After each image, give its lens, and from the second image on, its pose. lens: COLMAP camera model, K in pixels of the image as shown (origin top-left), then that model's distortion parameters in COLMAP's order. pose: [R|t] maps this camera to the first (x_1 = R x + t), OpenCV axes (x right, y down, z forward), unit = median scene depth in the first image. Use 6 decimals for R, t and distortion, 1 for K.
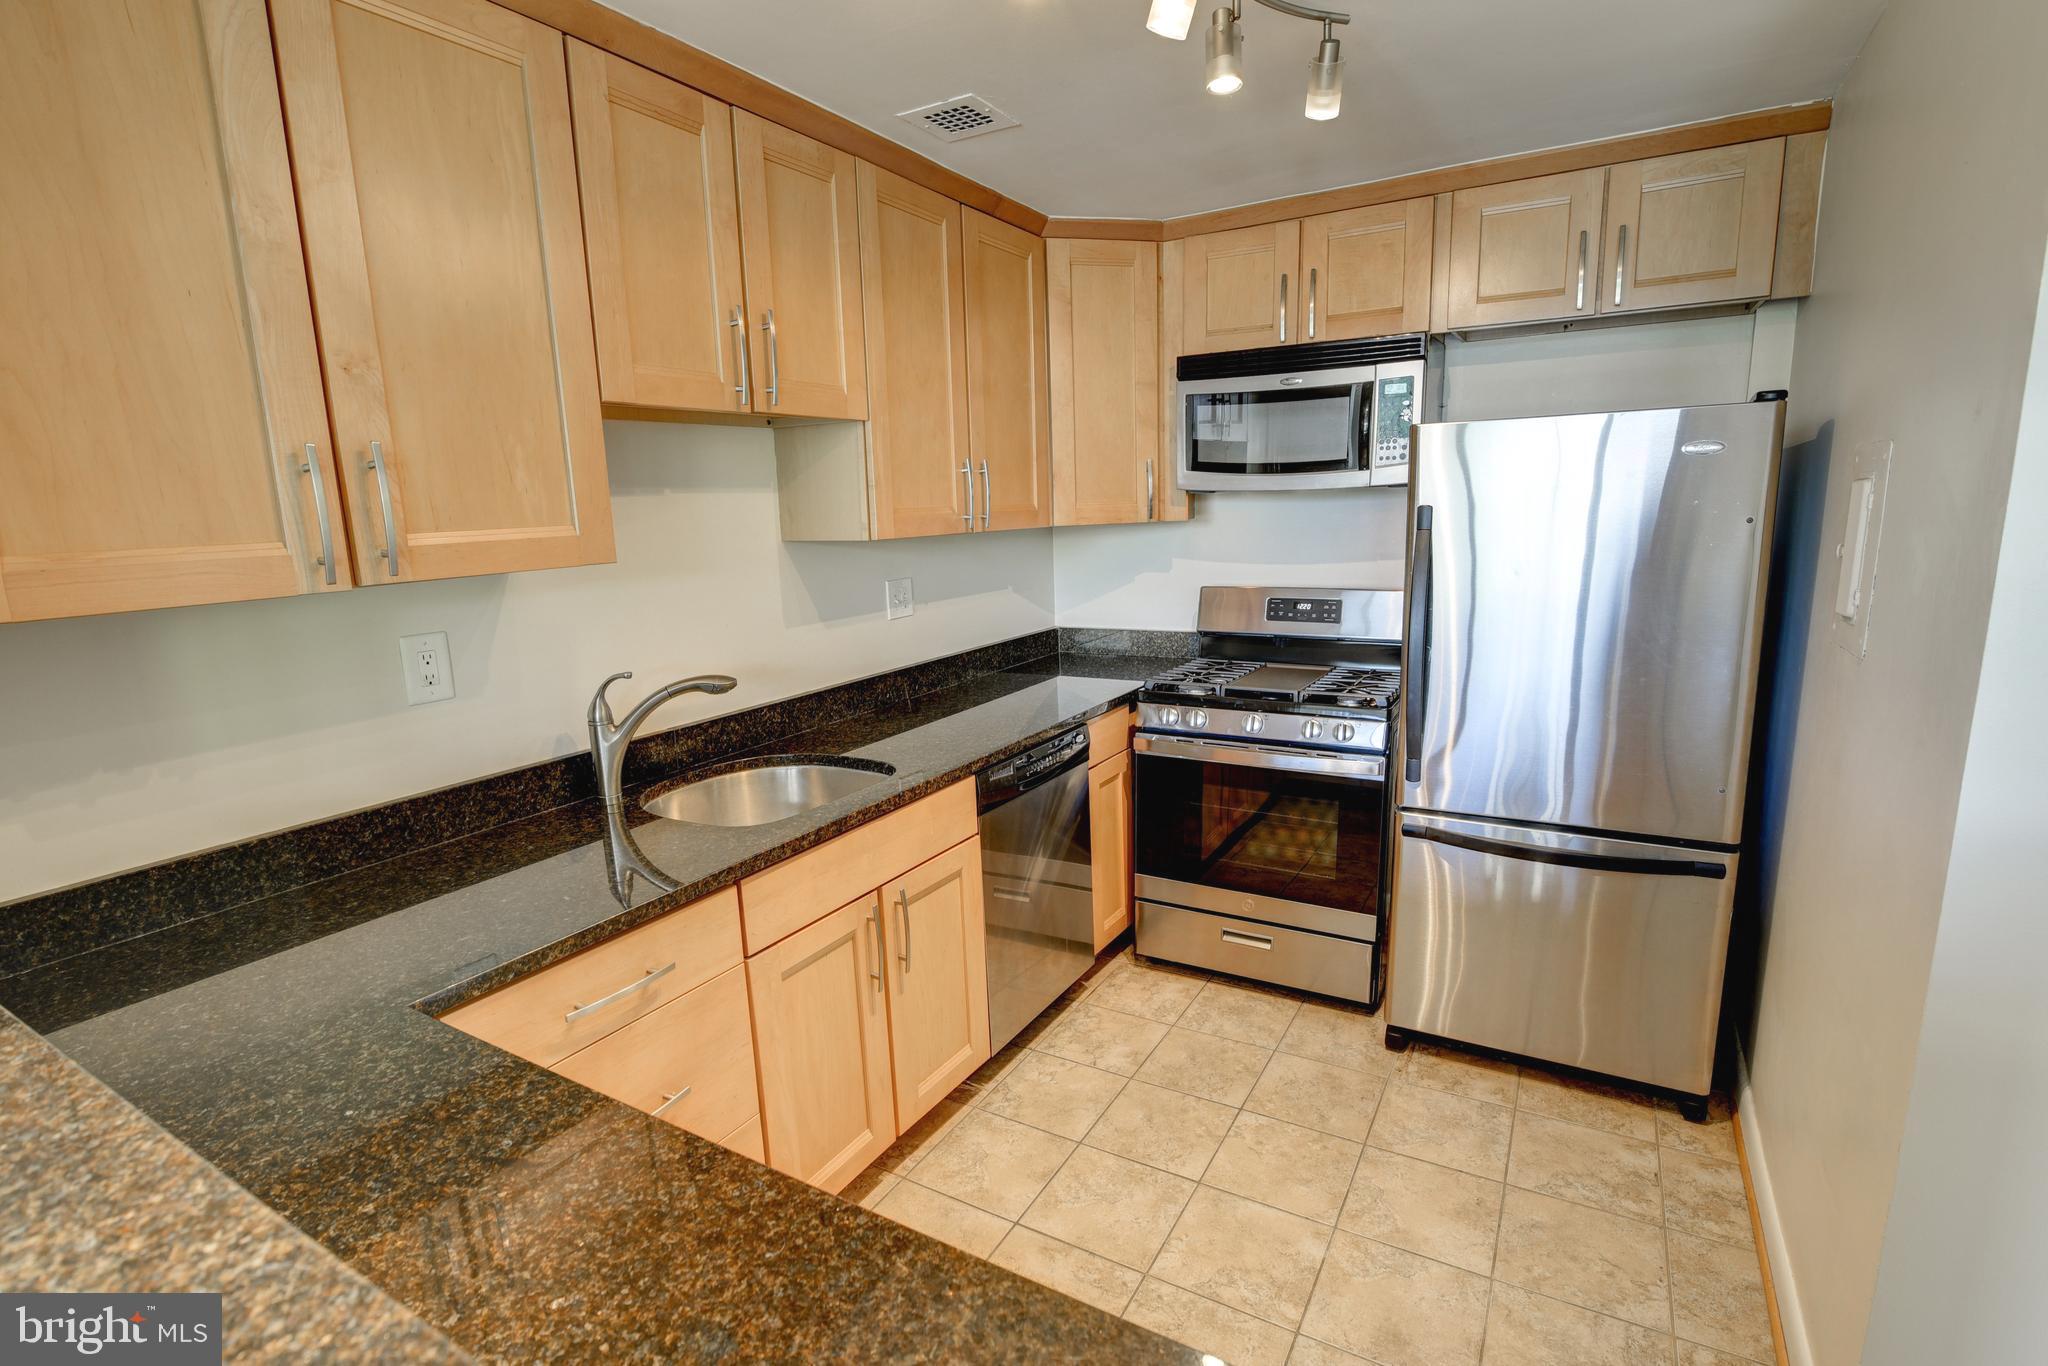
lens RADIAL K [[967.4, 0, 1023.8], [0, 967.4, 697.0], [0, 0, 1]] dist [-0.018023, 0.000499]
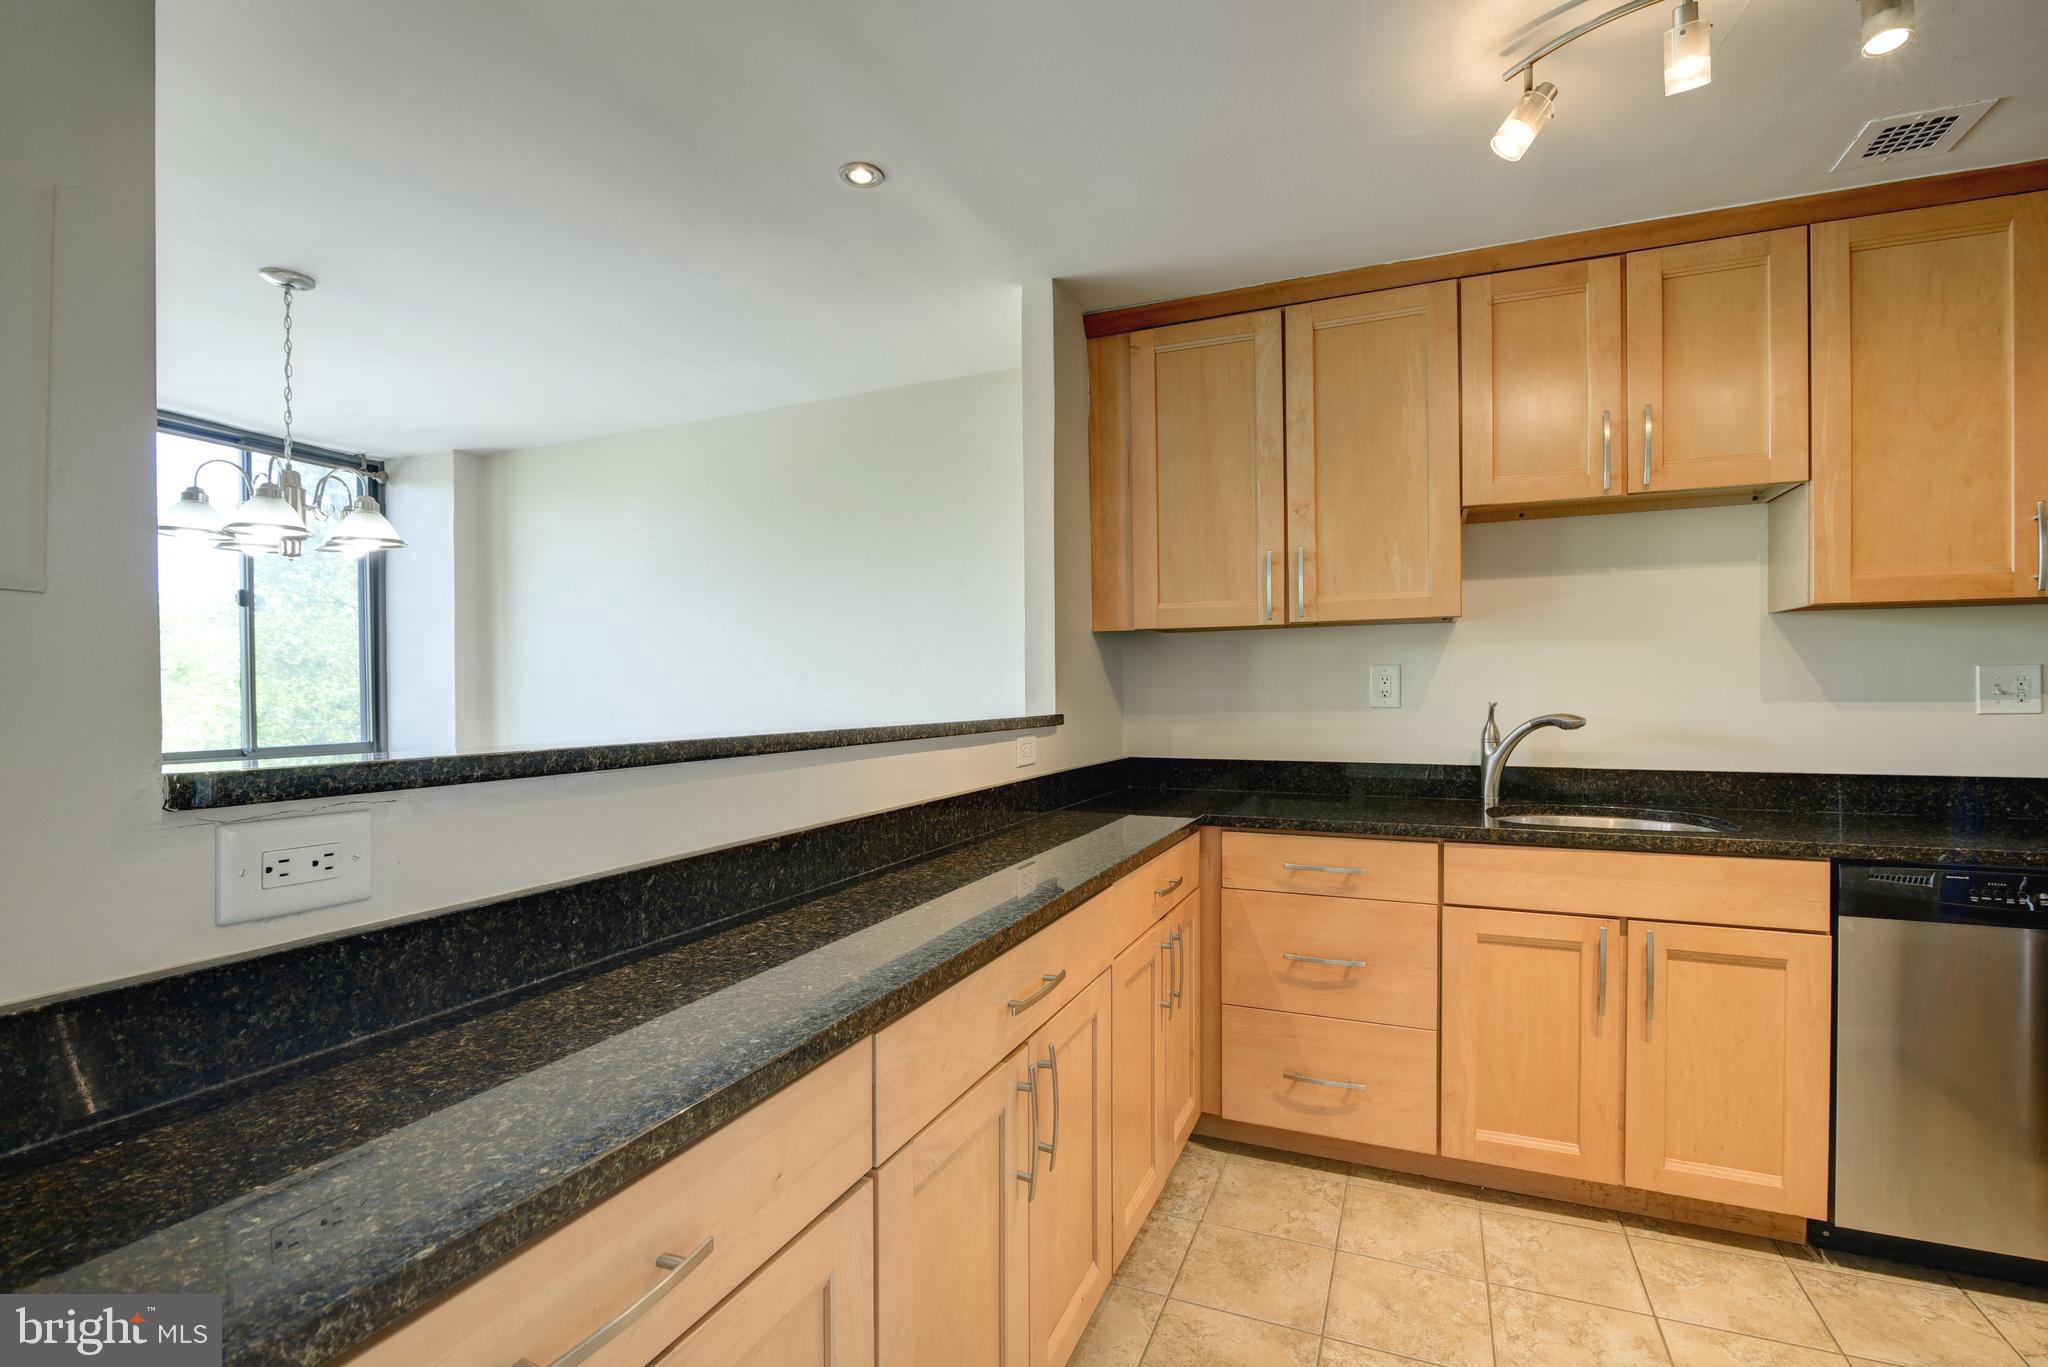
lens RADIAL K [[949.4, 0, 1023.7], [0, 949.4, 696.6], [0, 0, 1]] dist [-0.020844, 0.001838]
pose [[0.125493, 0.040319, -0.991275, 0.659320], [-0.194237, 0.980835, 0.015305, 0.060321], [0.972894, 0.190622, 0.130920, 0.157976]]
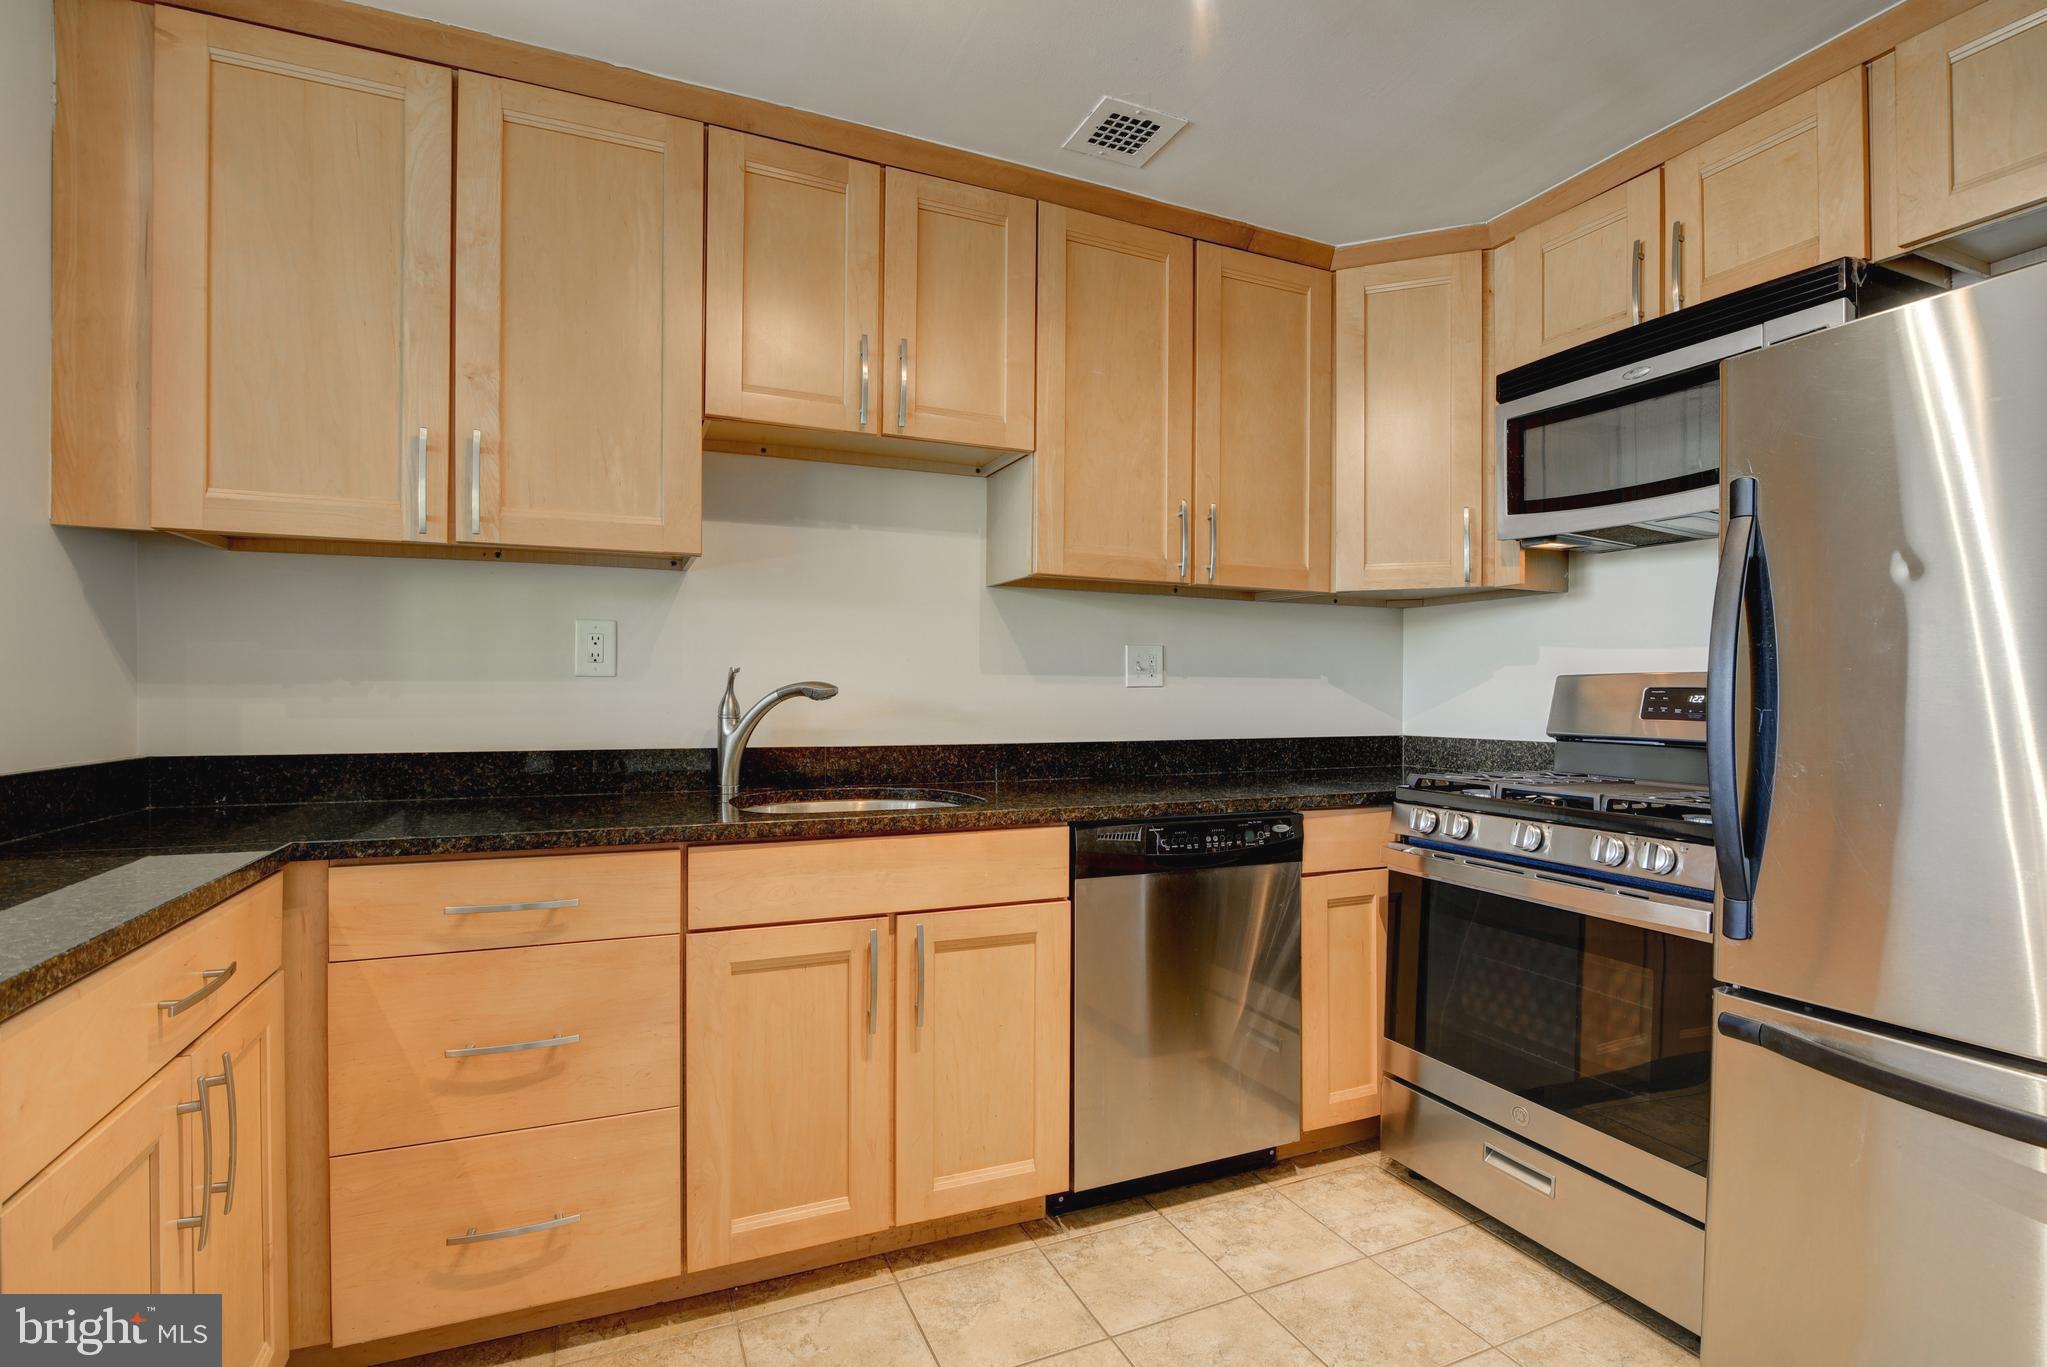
lens RADIAL K [[948.9, 0, 1023.2], [0, 948.9, 696.6], [0, 0, 1]] dist [-0.020844, 0.001838]
pose [[0.811487, 0.038772, -0.583083, 0.387547], [-0.146601, 0.979395, -0.138902, 0.087578], [0.565683, 0.198198, 0.800450, 0.275759]]
